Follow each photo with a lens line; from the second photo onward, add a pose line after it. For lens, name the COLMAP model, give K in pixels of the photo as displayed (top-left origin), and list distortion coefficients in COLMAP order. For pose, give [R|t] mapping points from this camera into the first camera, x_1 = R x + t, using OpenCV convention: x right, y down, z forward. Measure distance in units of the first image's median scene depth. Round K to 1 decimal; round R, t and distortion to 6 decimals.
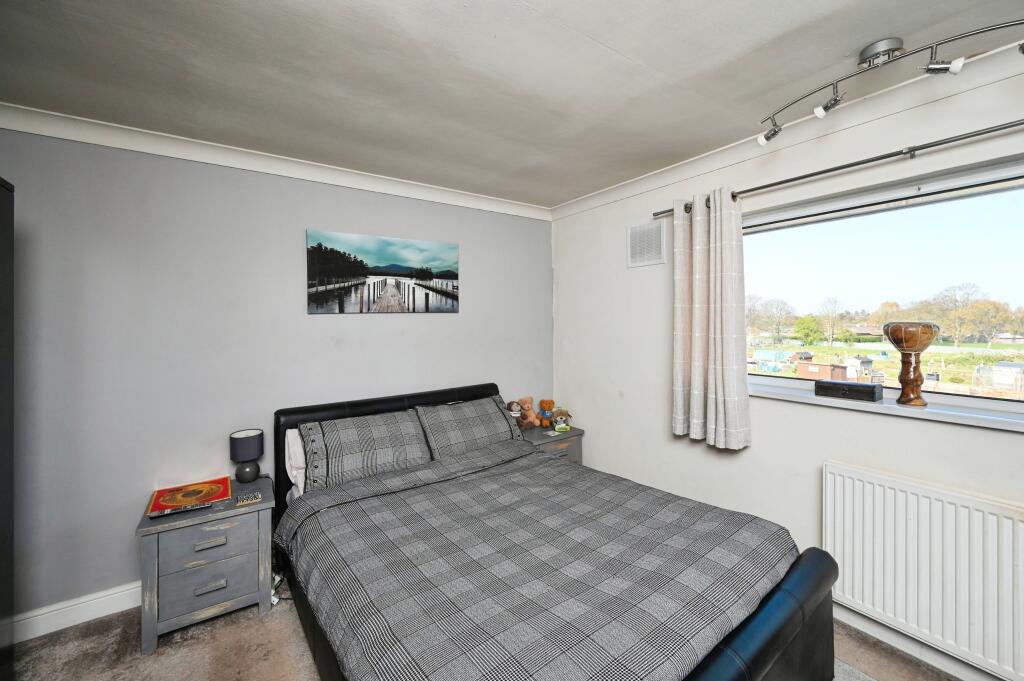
lens RADIAL K [[423.6, 0, 503.3], [0, 423.6, 316.4], [0, 0, 1]] dist [-0.000958, -0.000148]
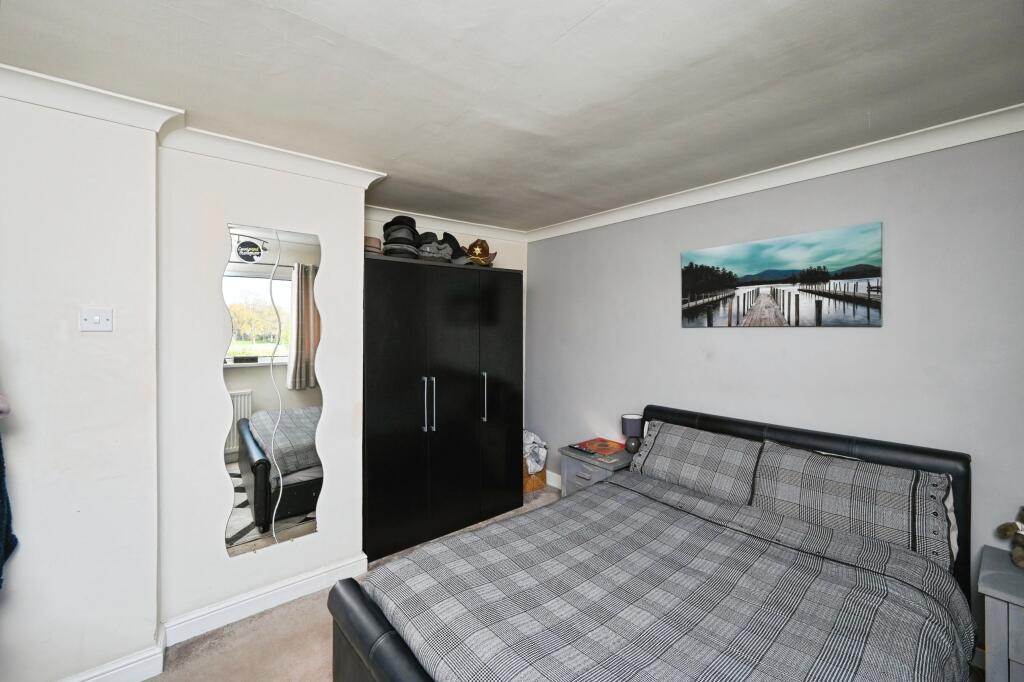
lens RADIAL K [[423.6, 0, 503.3], [0, 423.6, 316.9], [0, 0, 1]] dist [-0.000958, -0.000148]
pose [[0.047545, -0.008980, -0.998829, 0.593522], [0.005381, 0.999947, -0.008734, -0.024587], [0.998855, -0.004960, 0.047591, 0.439344]]
